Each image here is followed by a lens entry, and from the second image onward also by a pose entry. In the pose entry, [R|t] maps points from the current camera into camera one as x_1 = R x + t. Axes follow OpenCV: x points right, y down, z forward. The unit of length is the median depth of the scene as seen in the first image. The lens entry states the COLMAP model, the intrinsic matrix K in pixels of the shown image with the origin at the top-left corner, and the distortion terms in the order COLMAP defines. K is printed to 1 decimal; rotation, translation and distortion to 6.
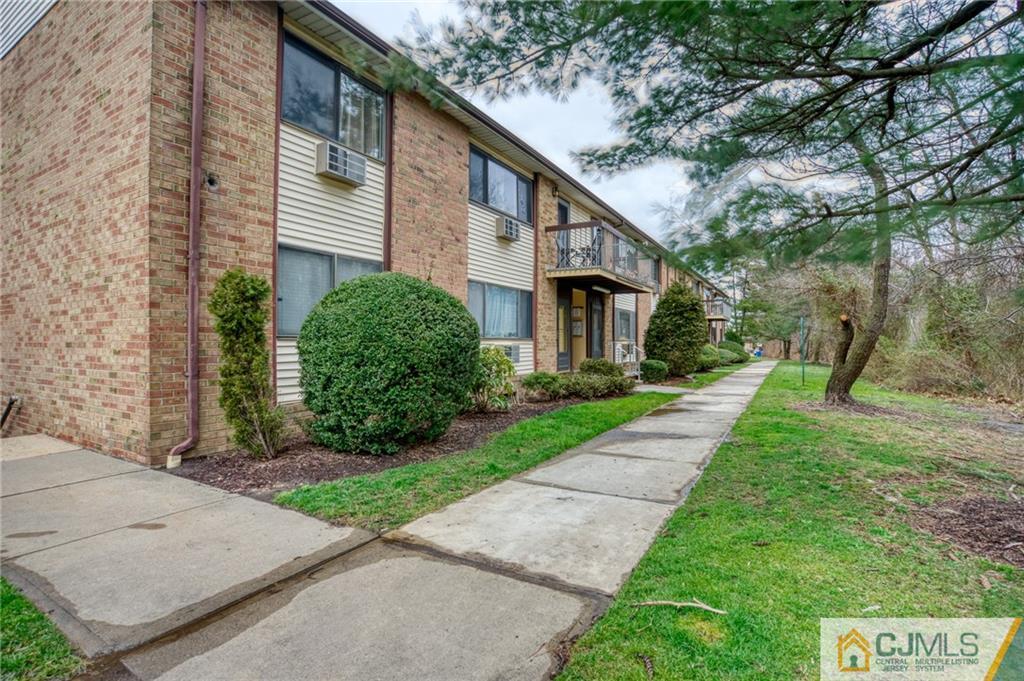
lens RADIAL K [[486.3, 0, 512.0], [0, 486.3, 340.5], [0, 0, 1]] dist [-0.048759, 0.017007]
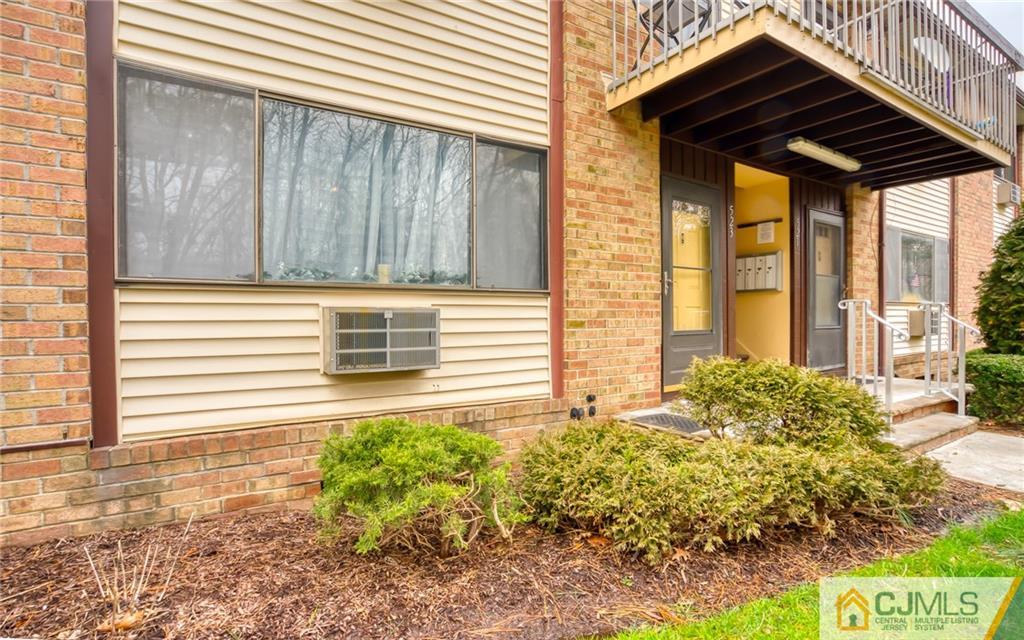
lens RADIAL K [[489.7, 0, 512.0], [0, 489.7, 320.0], [0, 0, 1]] dist [-0.030809, 0.000809]
pose [[0.879186, -0.000909, -0.476478, 0.145124], [0.005208, 0.999957, 0.007703, 0.010824], [0.476451, -0.009253, 0.879153, 0.559135]]
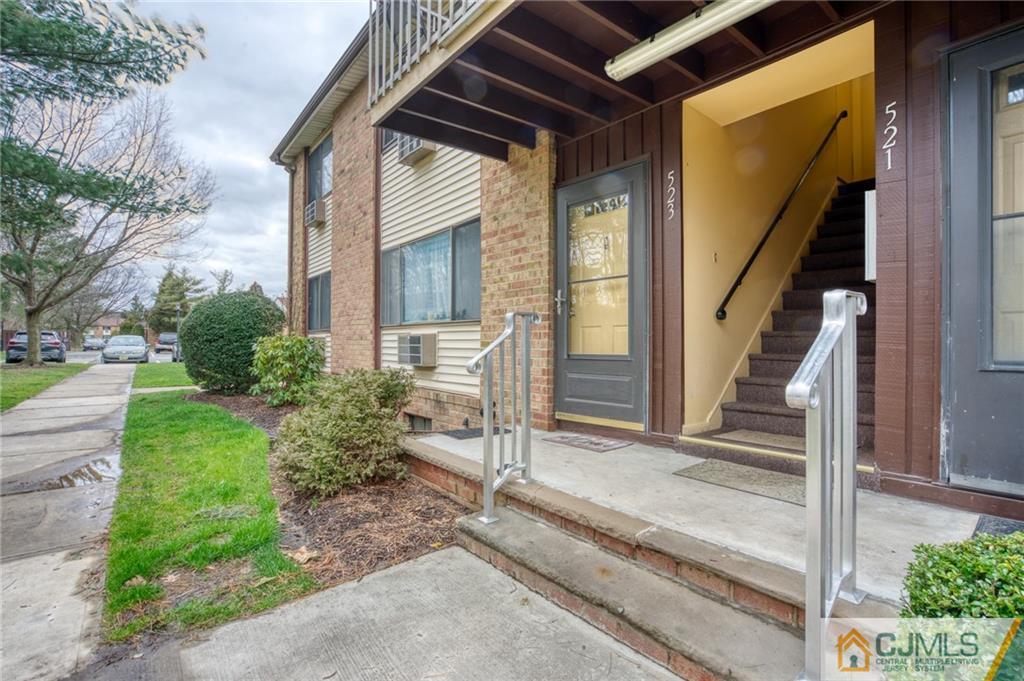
lens RADIAL K [[486.3, 0, 512.0], [0, 486.3, 340.5], [0, 0, 1]] dist [-0.048759, 0.017007]
pose [[-0.371749, -0.001308, -0.928332, 0.362688], [0.002385, 0.999994, -0.002364, 0.013681], [0.928330, -0.003093, -0.371744, 0.961112]]
